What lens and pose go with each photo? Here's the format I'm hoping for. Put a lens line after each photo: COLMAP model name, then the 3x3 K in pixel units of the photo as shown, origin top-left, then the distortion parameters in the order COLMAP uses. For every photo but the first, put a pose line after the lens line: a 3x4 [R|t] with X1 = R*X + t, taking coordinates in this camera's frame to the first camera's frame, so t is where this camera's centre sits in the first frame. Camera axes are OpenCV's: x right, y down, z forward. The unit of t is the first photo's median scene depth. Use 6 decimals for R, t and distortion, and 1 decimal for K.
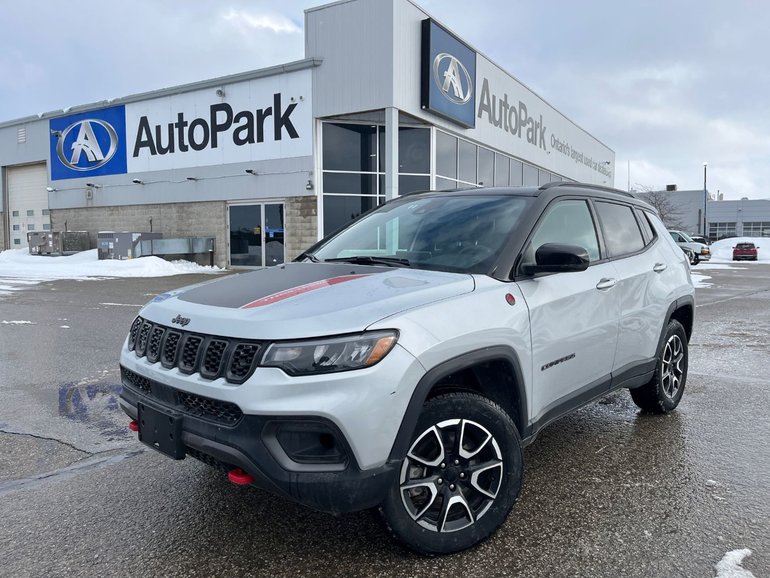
lens RADIAL K [[580.6, 0, 386.7], [0, 580.6, 288.5], [0, 0, 1]] dist [0.084550, -0.108667]
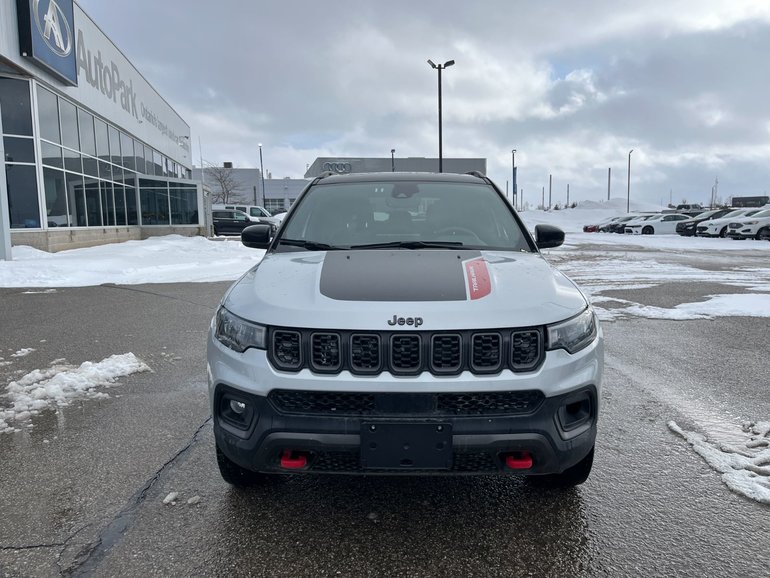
lens RADIAL K [[581.4, 0, 388.4], [0, 581.4, 294.9], [0, 0, 1]] dist [0.078373, -0.115166]
pose [[0.740430, -0.102928, 0.664205, -0.120582], [0.066828, 0.994582, 0.079628, -0.007274], [-0.668803, -0.014571, 0.743297, 0.045157]]
